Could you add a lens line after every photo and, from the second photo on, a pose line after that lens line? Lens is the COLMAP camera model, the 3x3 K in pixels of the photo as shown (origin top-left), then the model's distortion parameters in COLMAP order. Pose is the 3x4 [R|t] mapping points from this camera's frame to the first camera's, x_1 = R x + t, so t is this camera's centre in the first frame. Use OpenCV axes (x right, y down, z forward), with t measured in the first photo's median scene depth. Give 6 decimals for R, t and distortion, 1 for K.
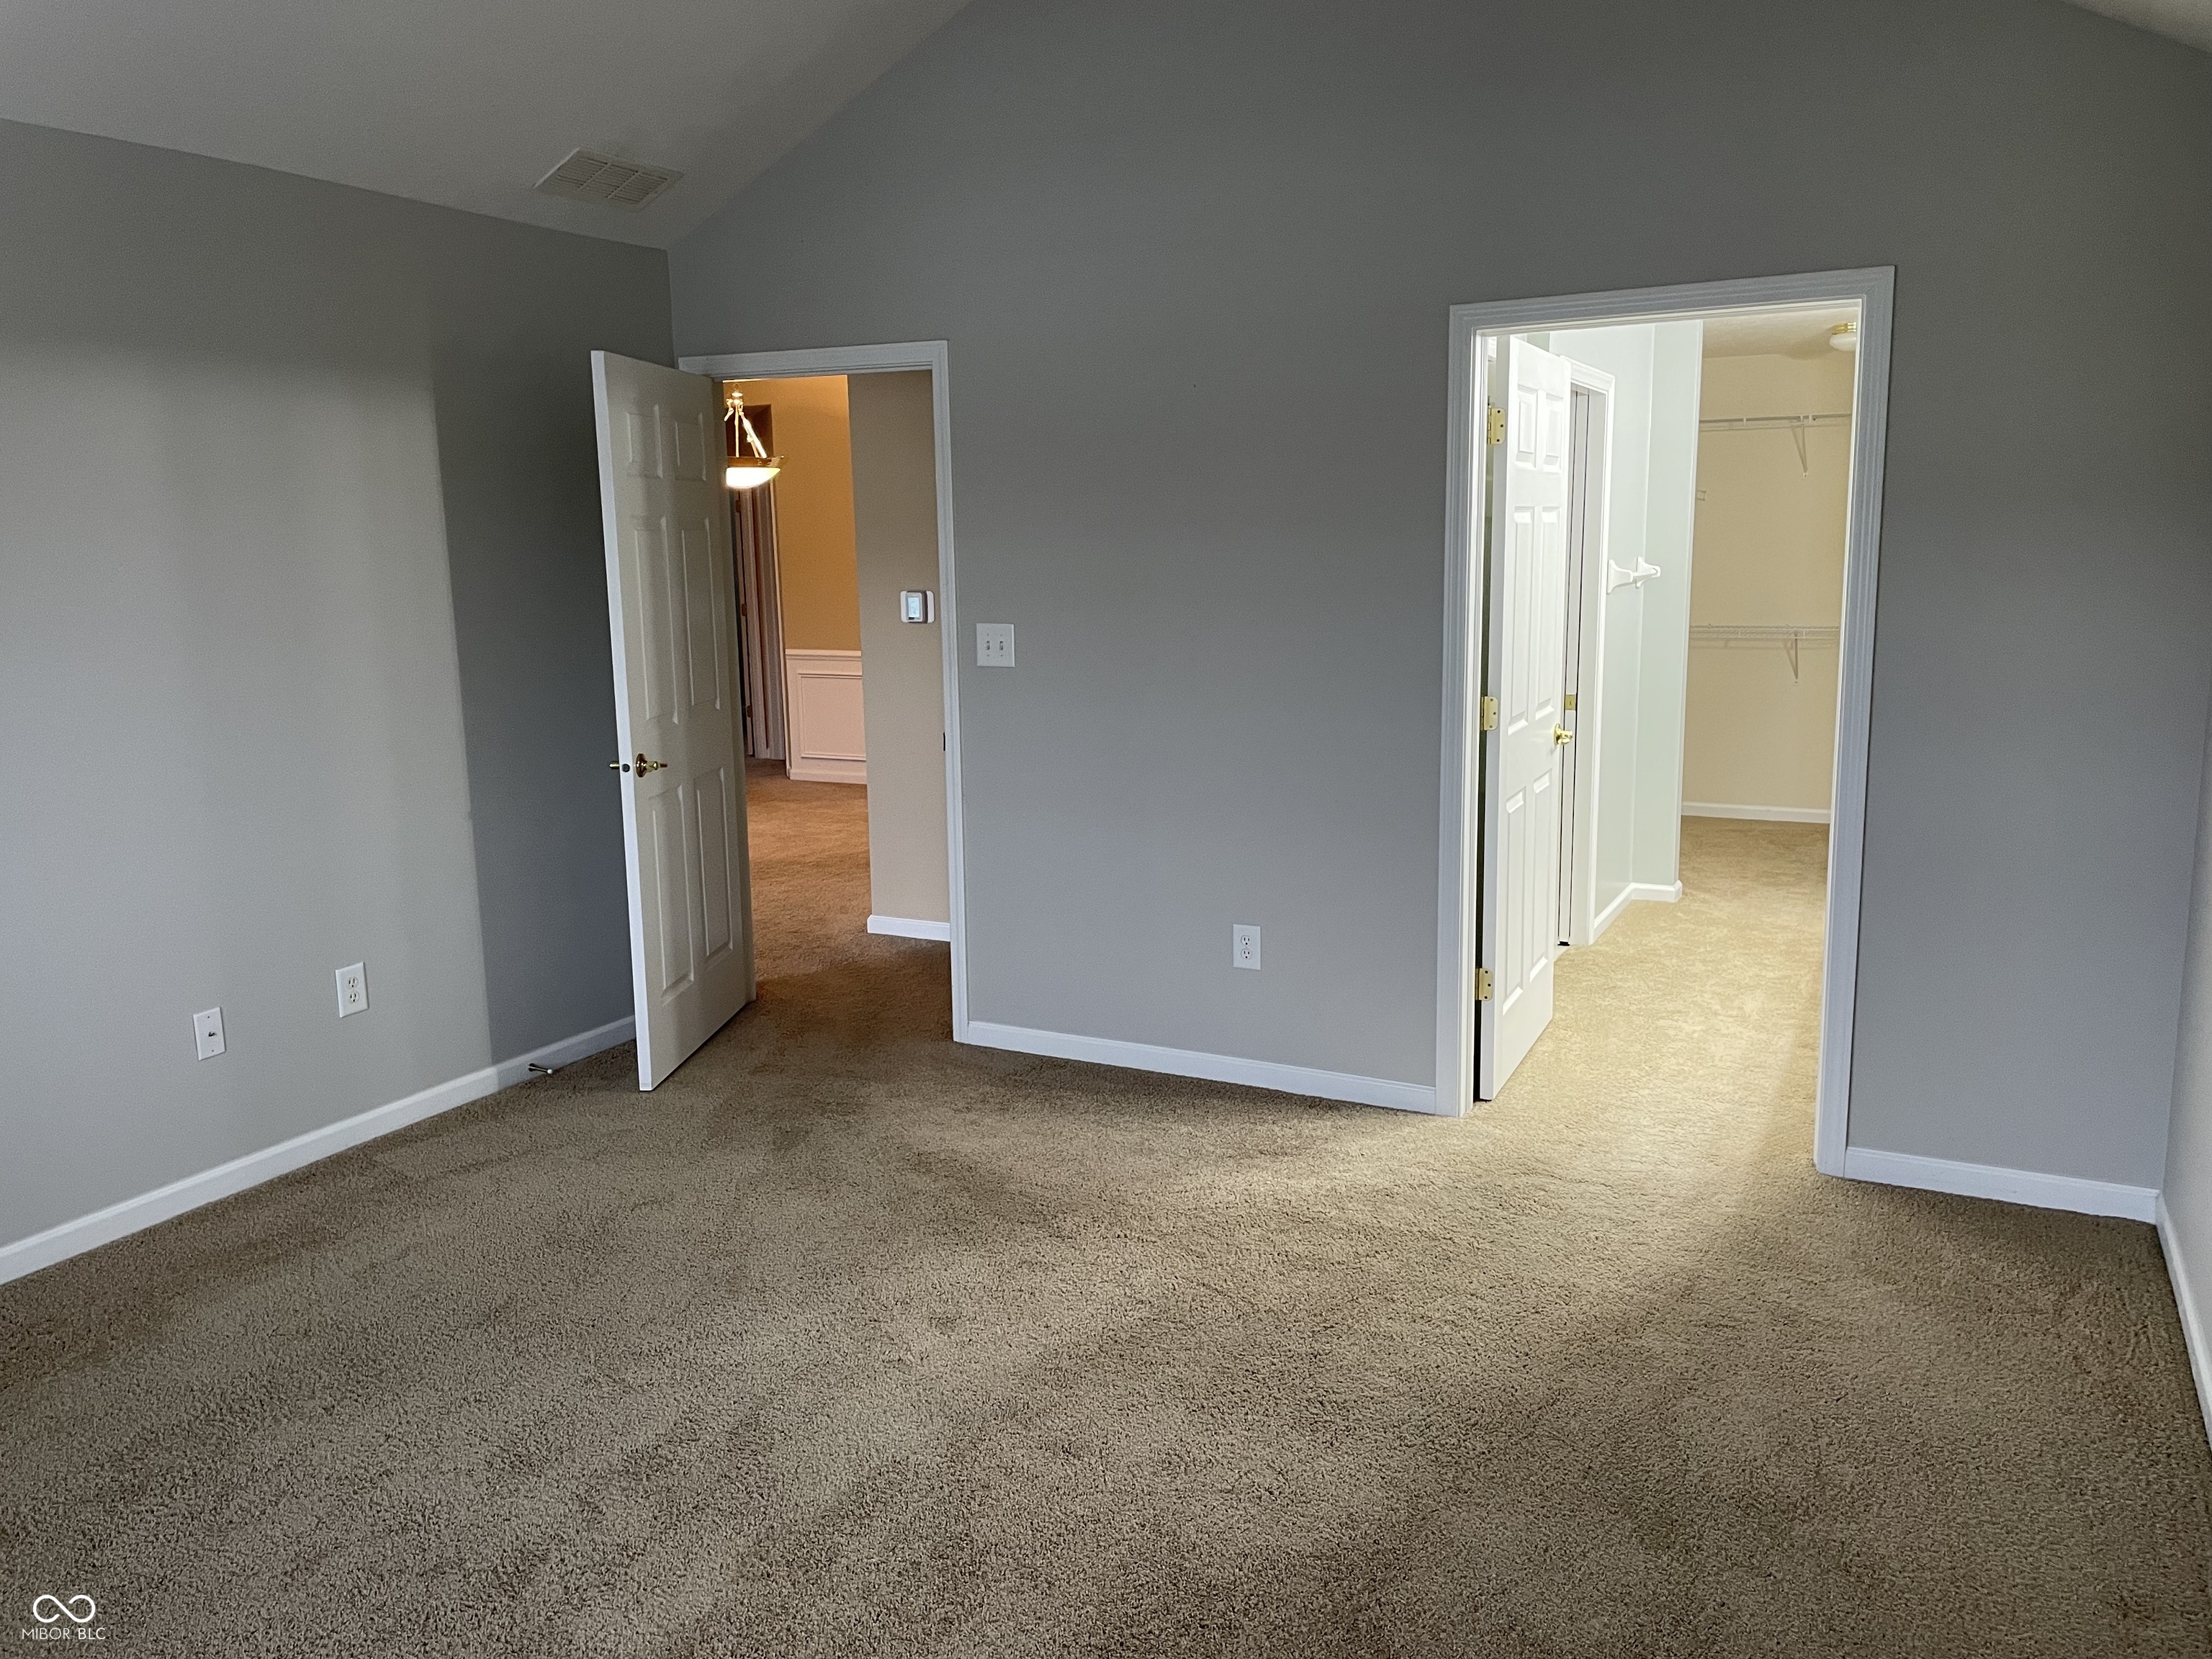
lens RADIAL K [[1667.8, 0, 1106.0], [0, 1667.8, 825.6], [0, 0, 1]] dist [0.064128, -0.088958]
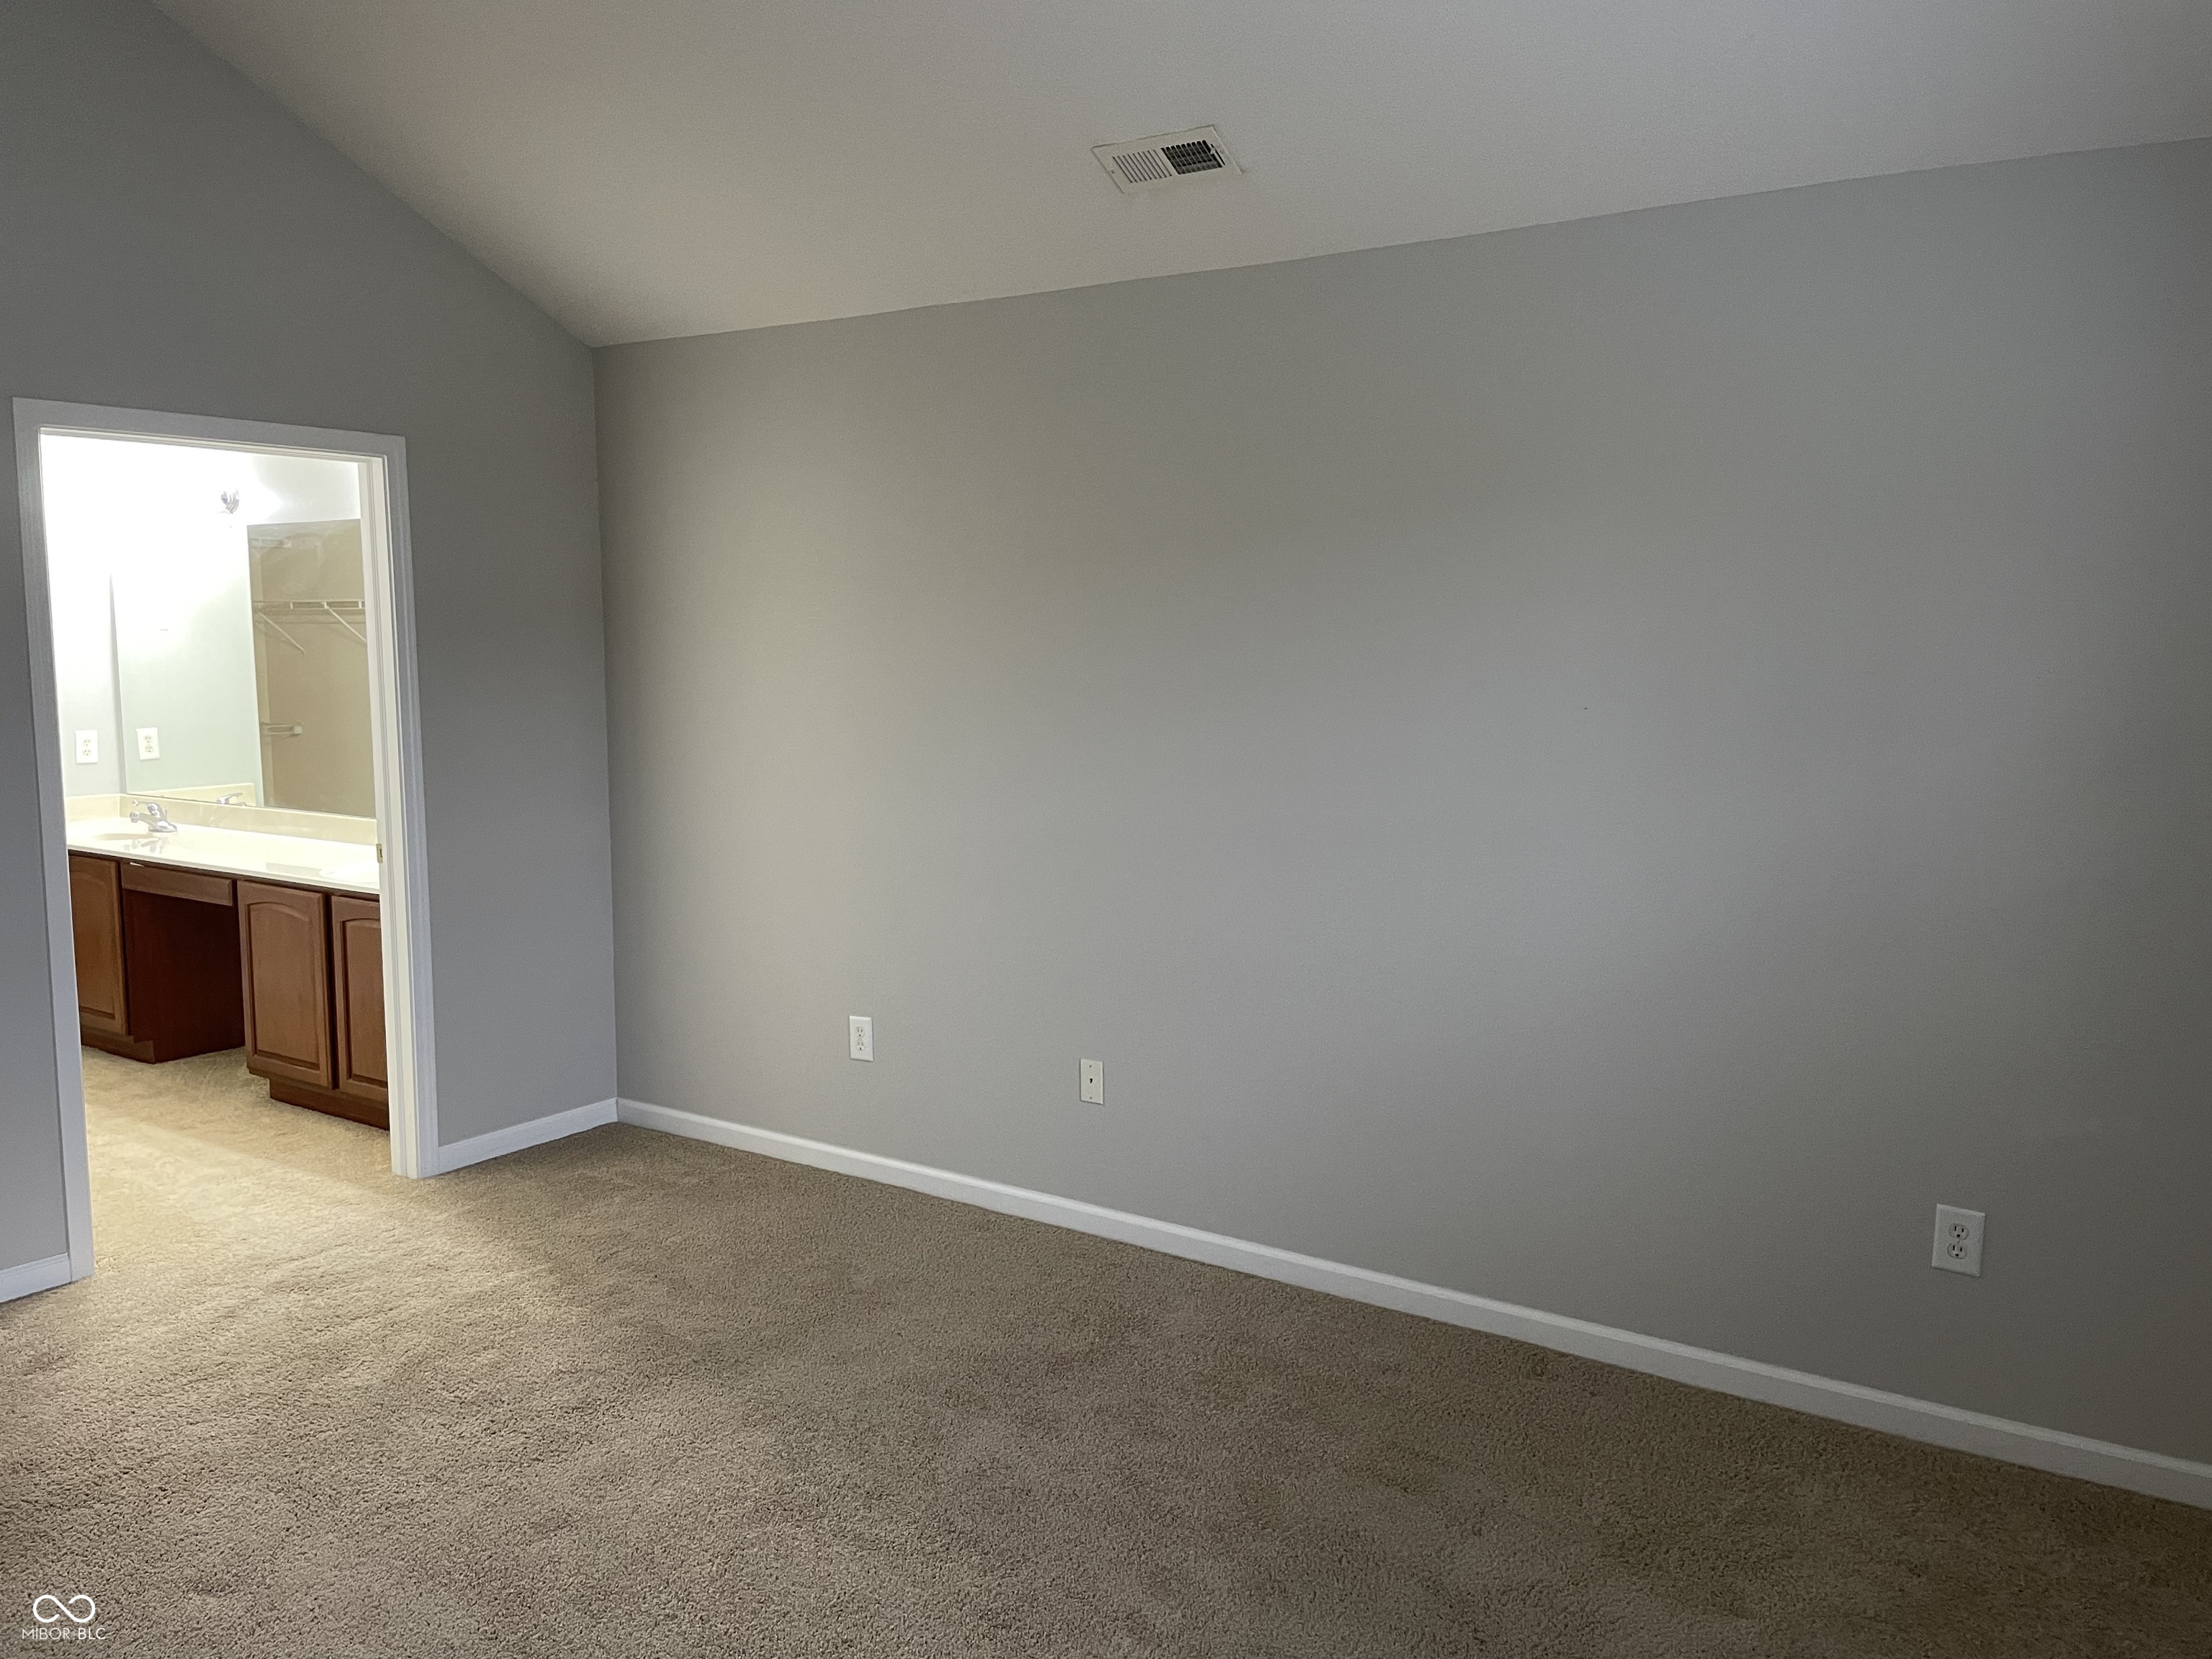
lens RADIAL K [[1667.8, 0, 1105.6], [0, 1667.8, 833.0], [0, 0, 1]] dist [0.064128, -0.088958]
pose [[0.097495, -0.094526, 0.990737, -0.687765], [0.164248, 0.983357, 0.077659, -0.047744], [-0.981589, 0.155155, 0.111398, 0.352394]]
